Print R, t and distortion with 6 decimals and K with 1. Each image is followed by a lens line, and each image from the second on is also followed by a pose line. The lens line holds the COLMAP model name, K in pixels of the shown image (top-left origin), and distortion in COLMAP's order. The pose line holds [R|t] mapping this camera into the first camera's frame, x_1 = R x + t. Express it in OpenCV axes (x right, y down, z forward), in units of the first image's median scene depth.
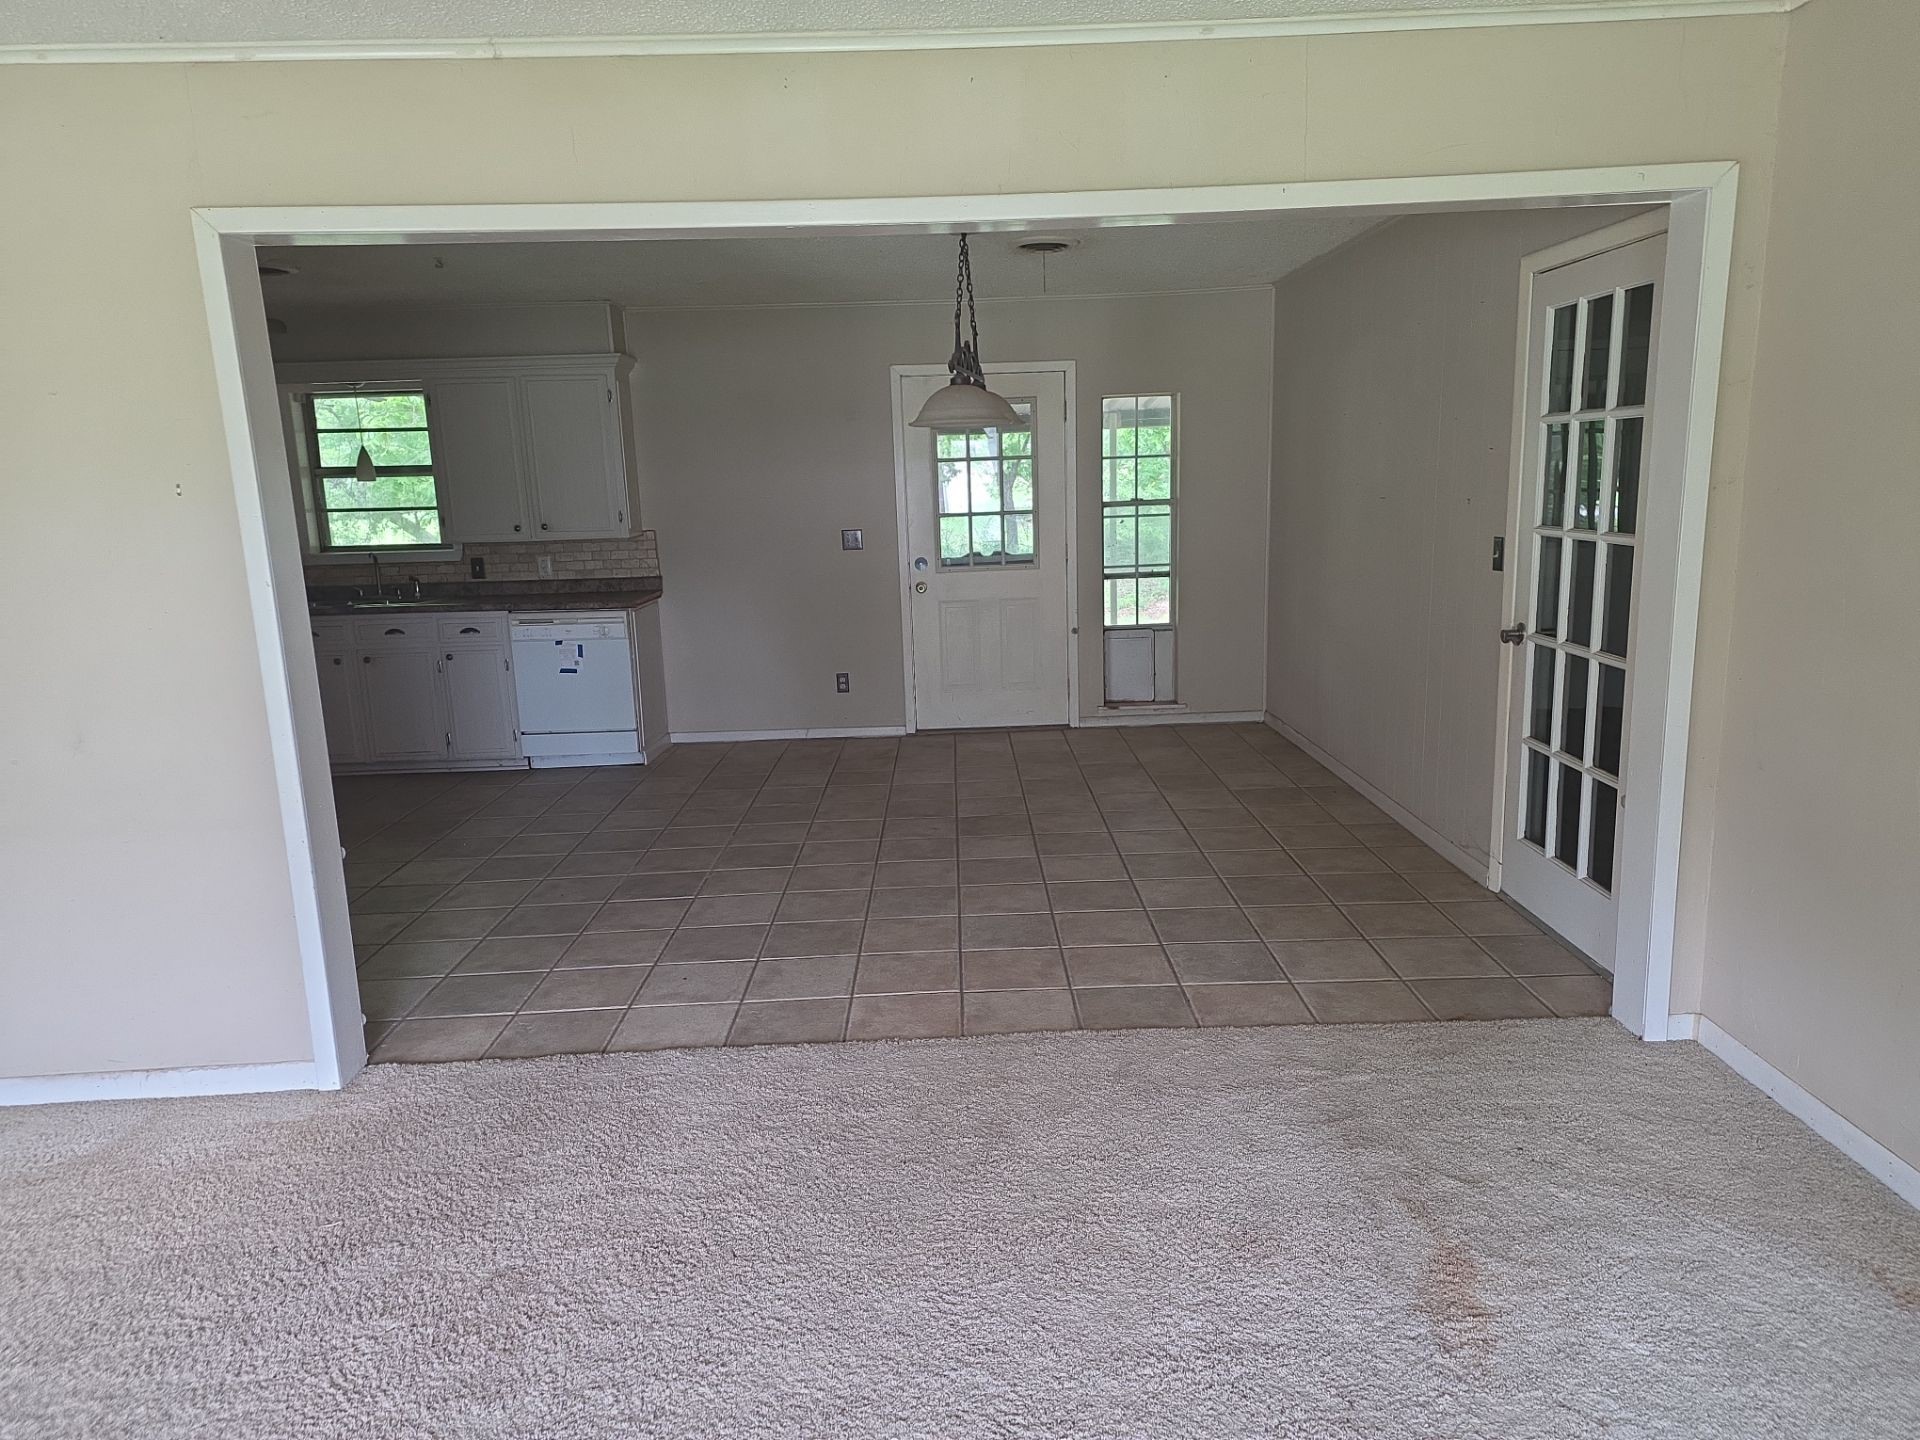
lens RADIAL K [[1248.3, 0, 970.0], [0, 1248.3, 714.1], [0, 0, 1]] dist [0.181175, -0.327148]
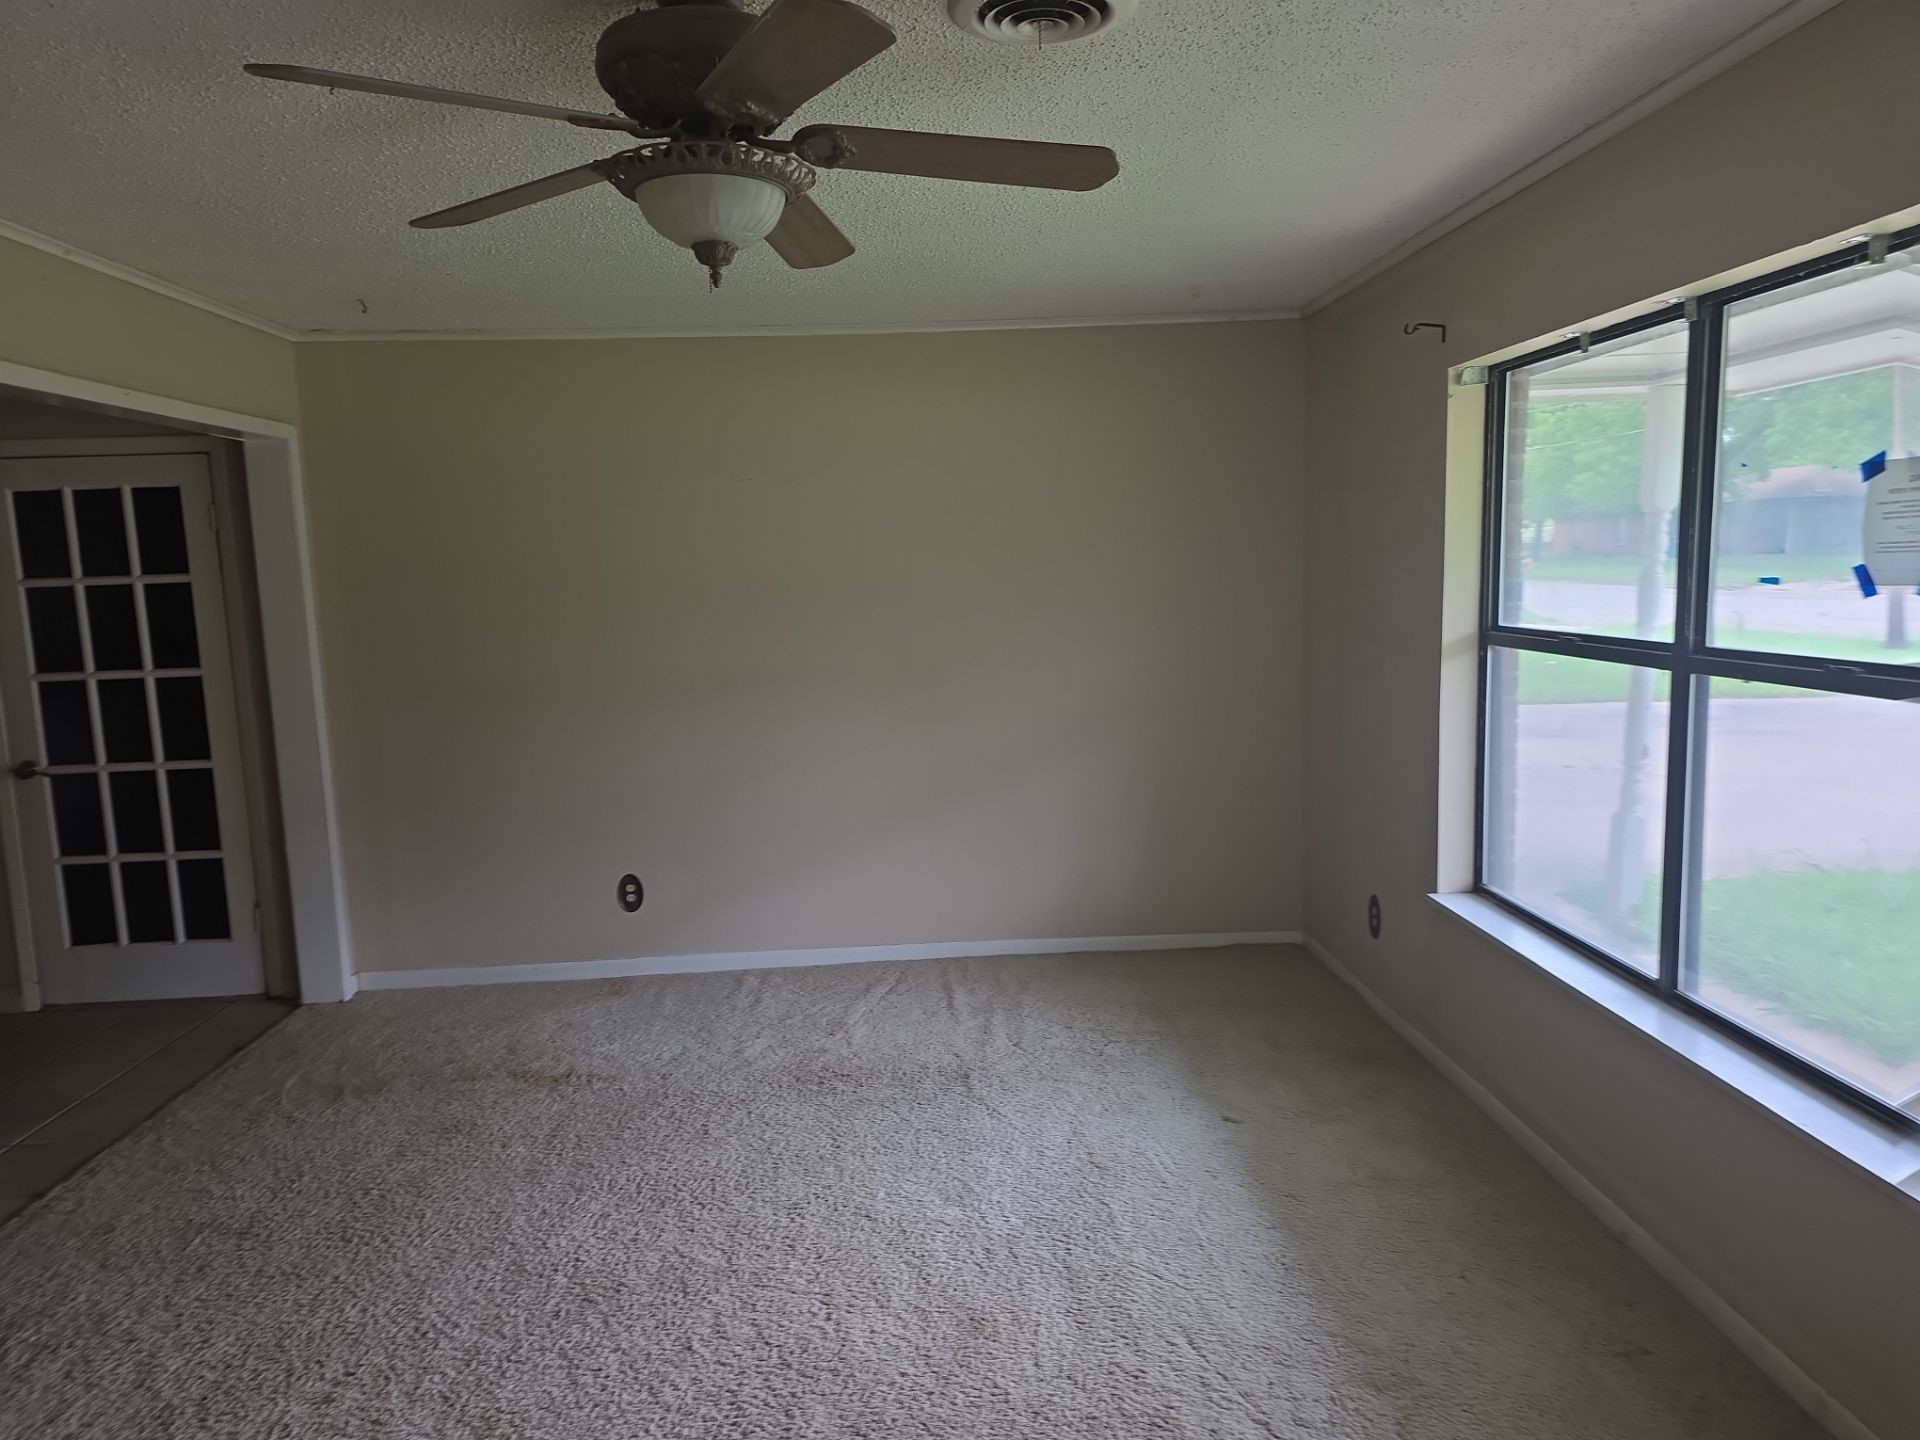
lens RADIAL K [[1248.9, 0, 928.0], [0, 1248.9, 740.0], [0, 0, 1]] dist [0.090041, -0.061150]
pose [[-0.012908, -0.101776, 0.994724, -0.410234], [0.223815, 0.969272, 0.102076, -0.016476], [-0.974546, 0.223952, 0.010268, 0.119679]]
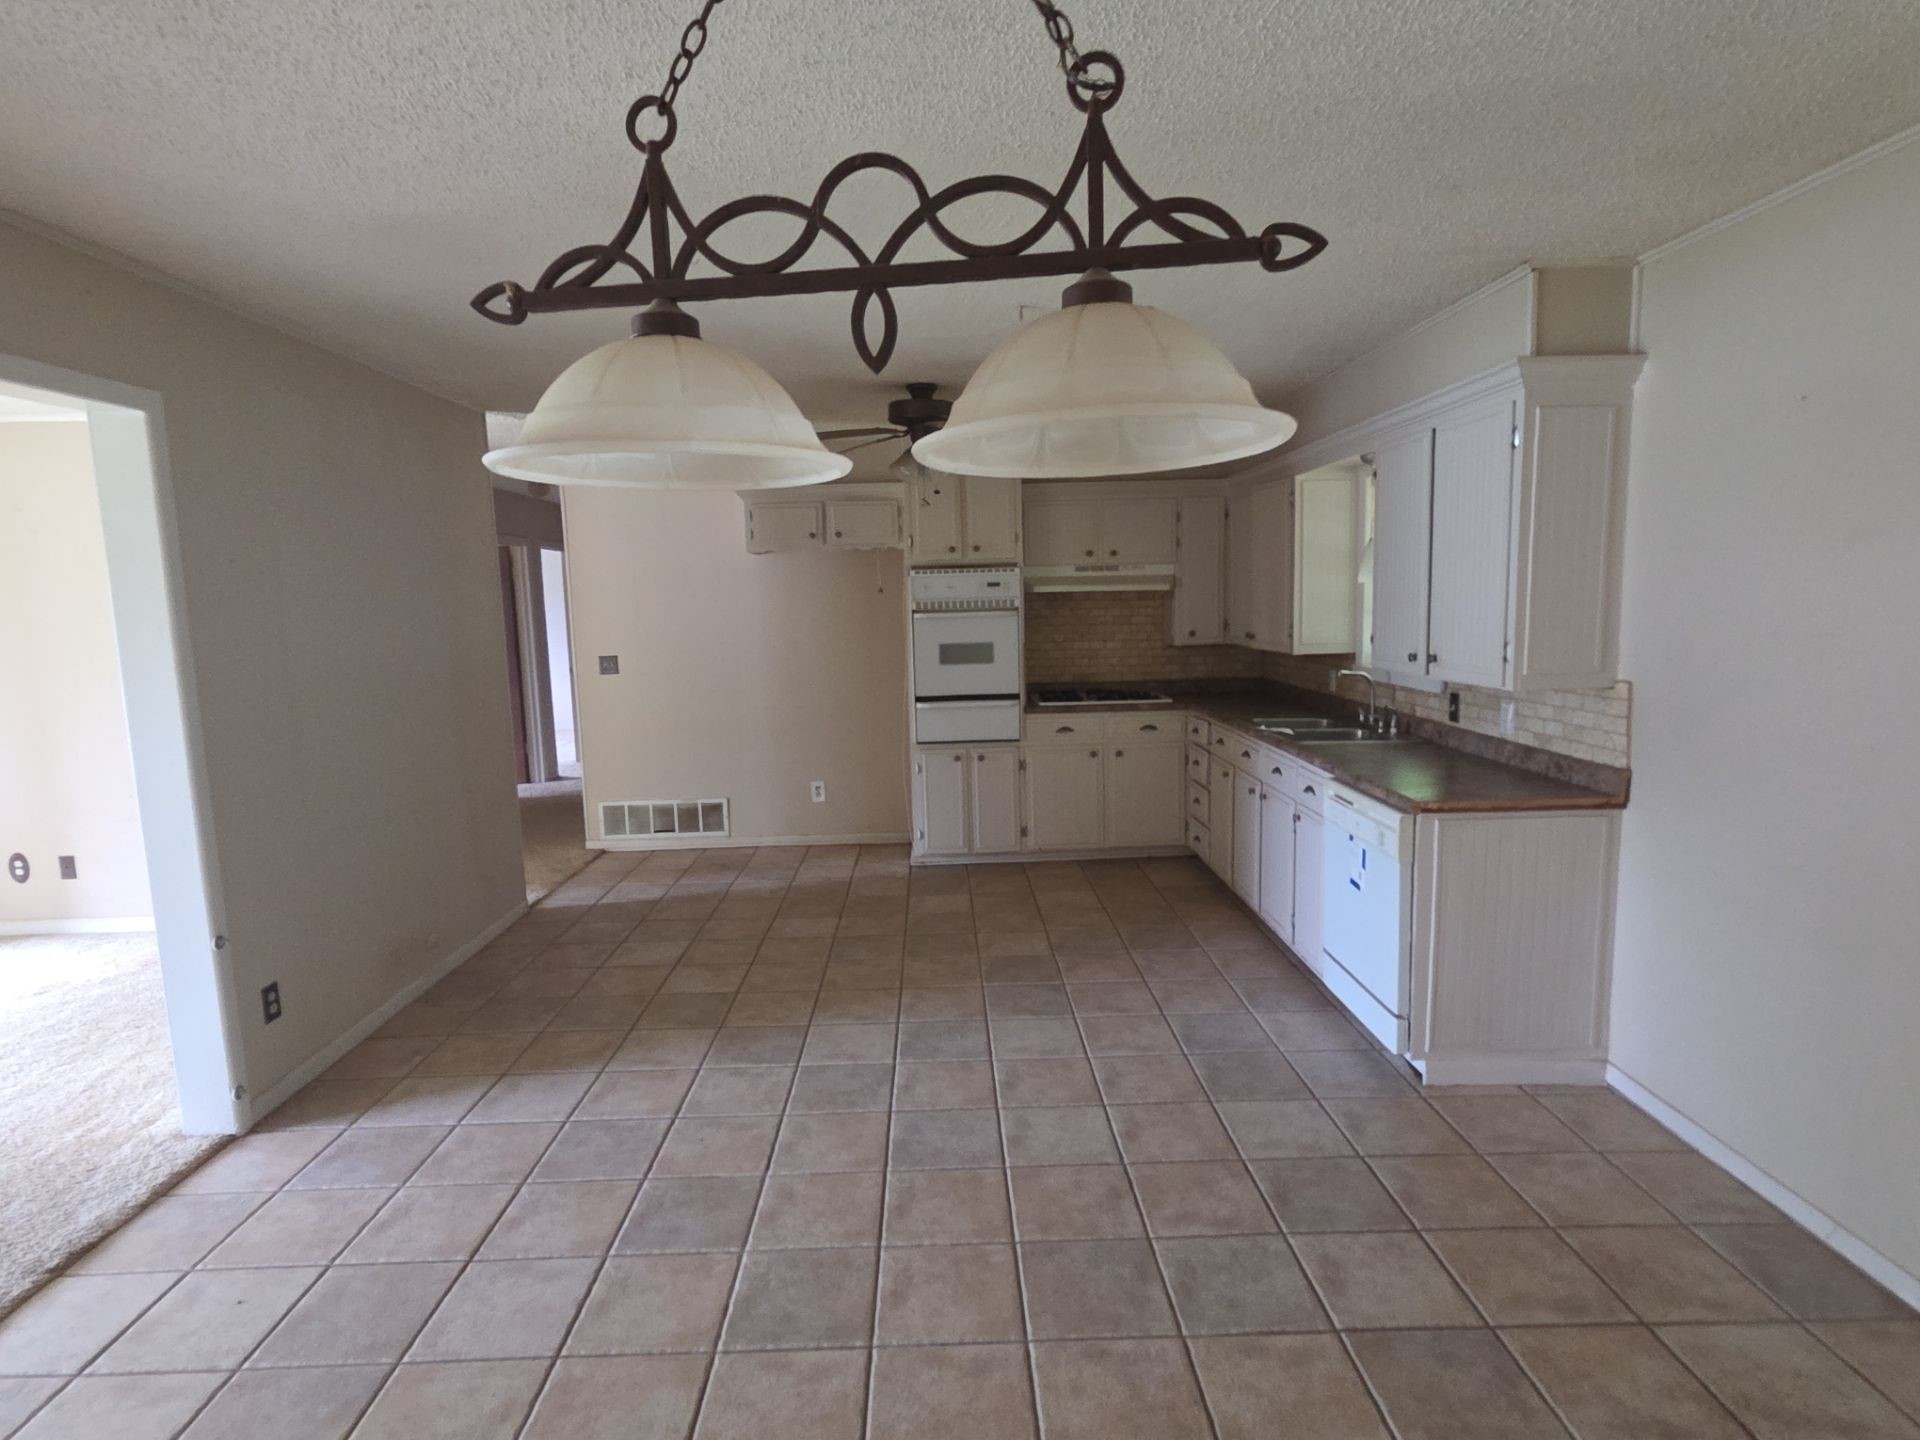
lens RADIAL K [[1018.1, 0, 952.9], [0, 1018.1, 723.4], [0, 0, 1]] dist [0.006377, -0.001218]
pose [[0.000123, 0.159336, -0.987224, 0.164017], [-0.165022, 0.973693, 0.157132, -0.148482], [0.986290, 0.162894, 0.026414, 0.718377]]
